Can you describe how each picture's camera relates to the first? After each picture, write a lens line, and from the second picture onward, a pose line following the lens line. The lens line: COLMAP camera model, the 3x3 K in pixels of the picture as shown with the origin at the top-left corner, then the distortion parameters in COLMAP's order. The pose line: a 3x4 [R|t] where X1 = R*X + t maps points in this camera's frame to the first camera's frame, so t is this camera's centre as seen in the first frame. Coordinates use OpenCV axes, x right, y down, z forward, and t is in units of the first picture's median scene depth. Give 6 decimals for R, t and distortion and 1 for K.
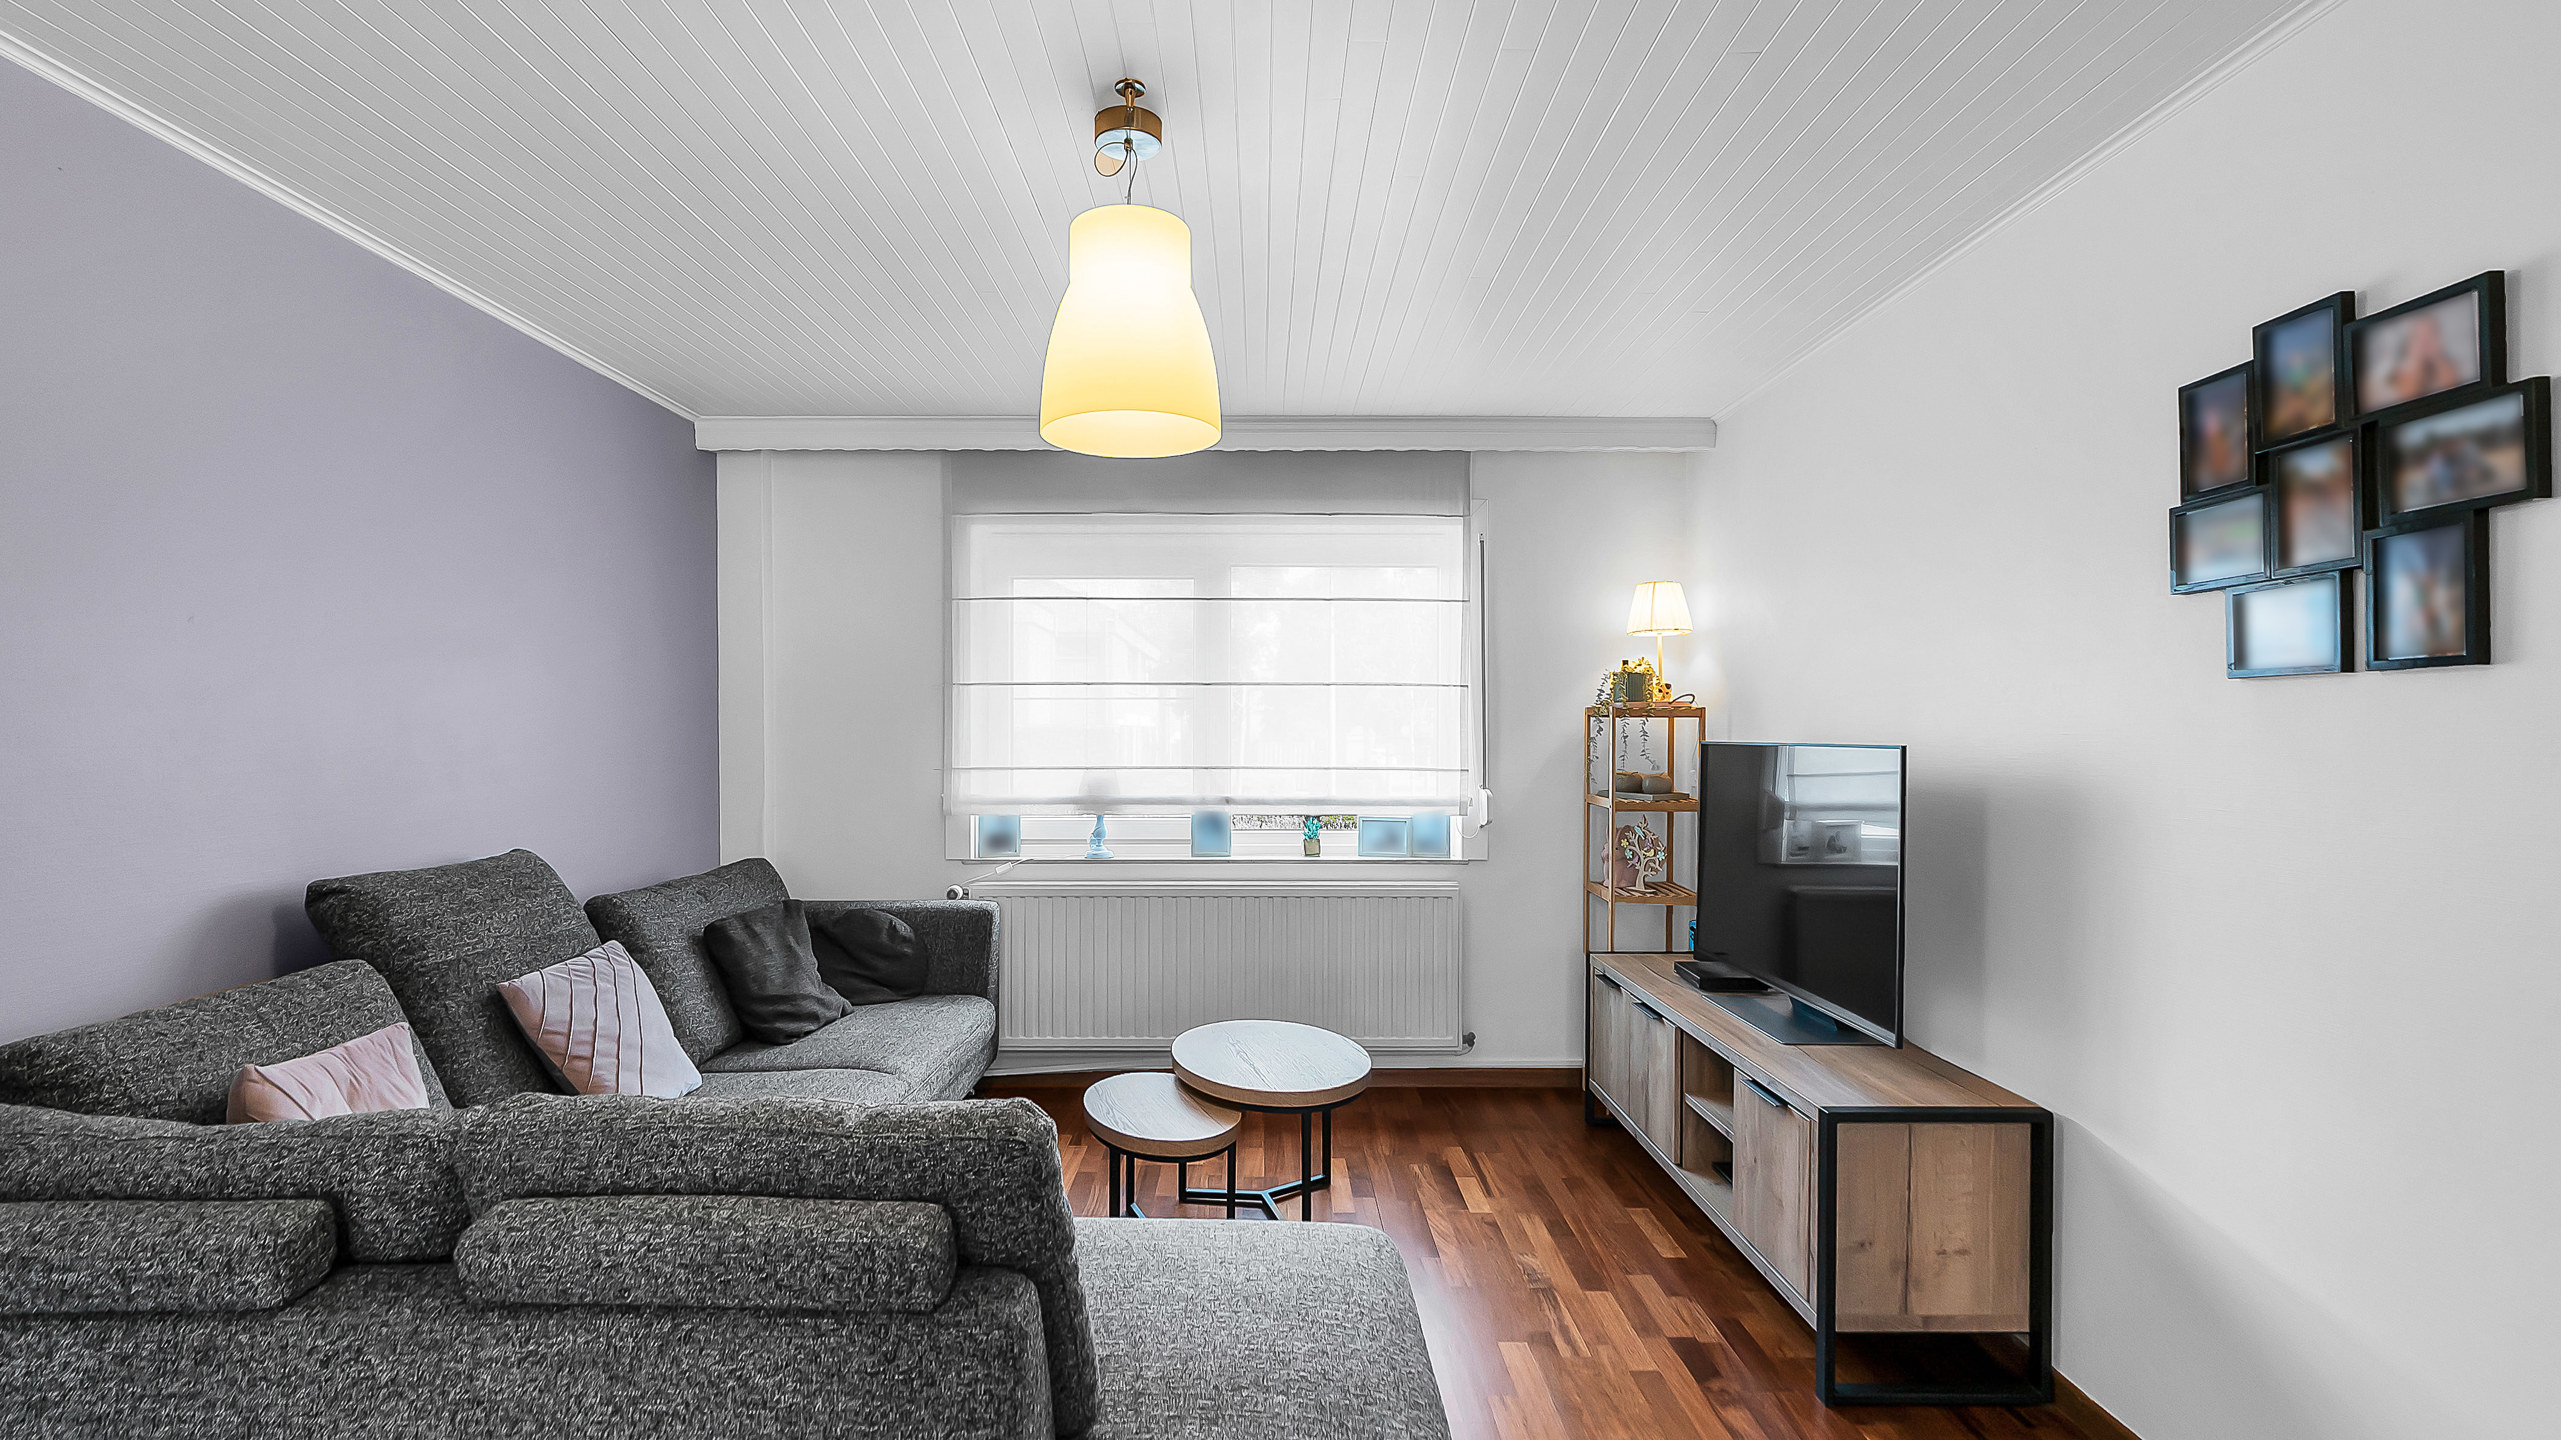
lens RADIAL K [[1169.9, 0, 1279.8], [0, 1169.9, 730.0], [0, 0, 1]] dist [-0.009700, 0.002447]
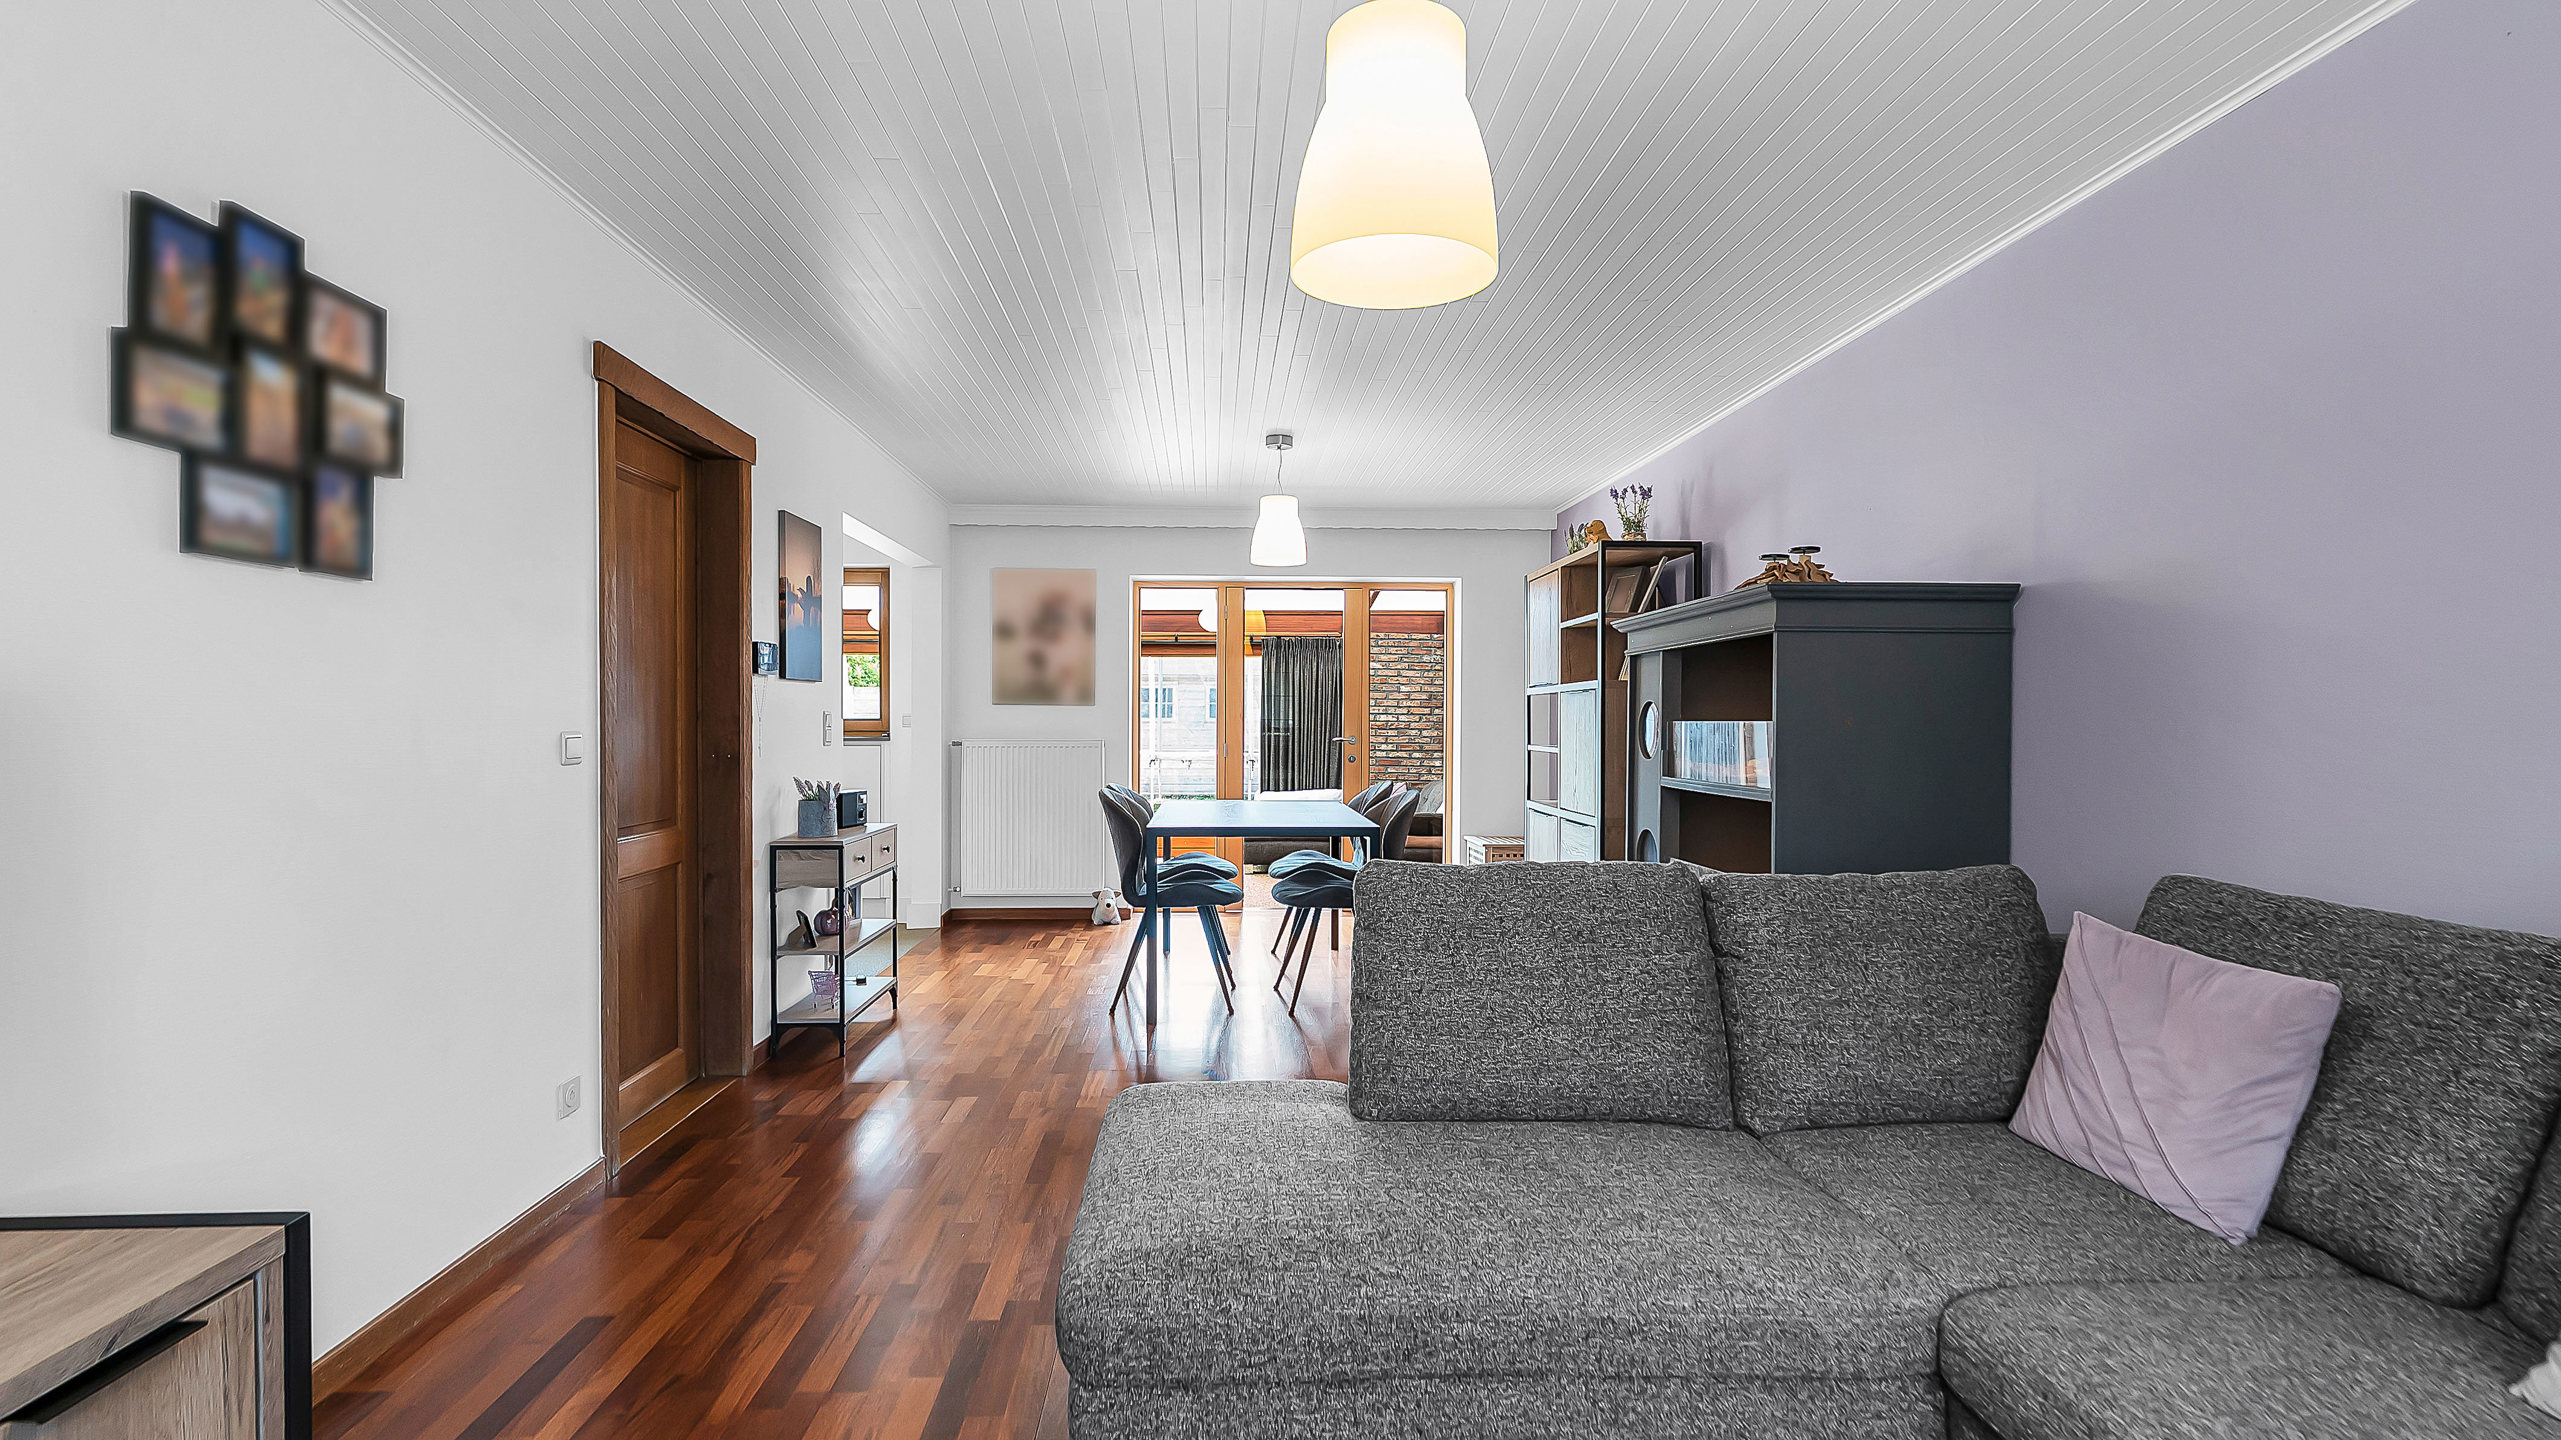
lens RADIAL K [[1212.5, 0, 1281.6], [0, 1212.5, 720.1], [0, 0, 1]] dist [0.002730, 0.000258]
pose [[-0.999196, -0.008023, -0.039287, -0.019423], [-0.008310, 0.999940, 0.007146, 0.082414], [0.039227, 0.007467, -0.999202, 2.178932]]
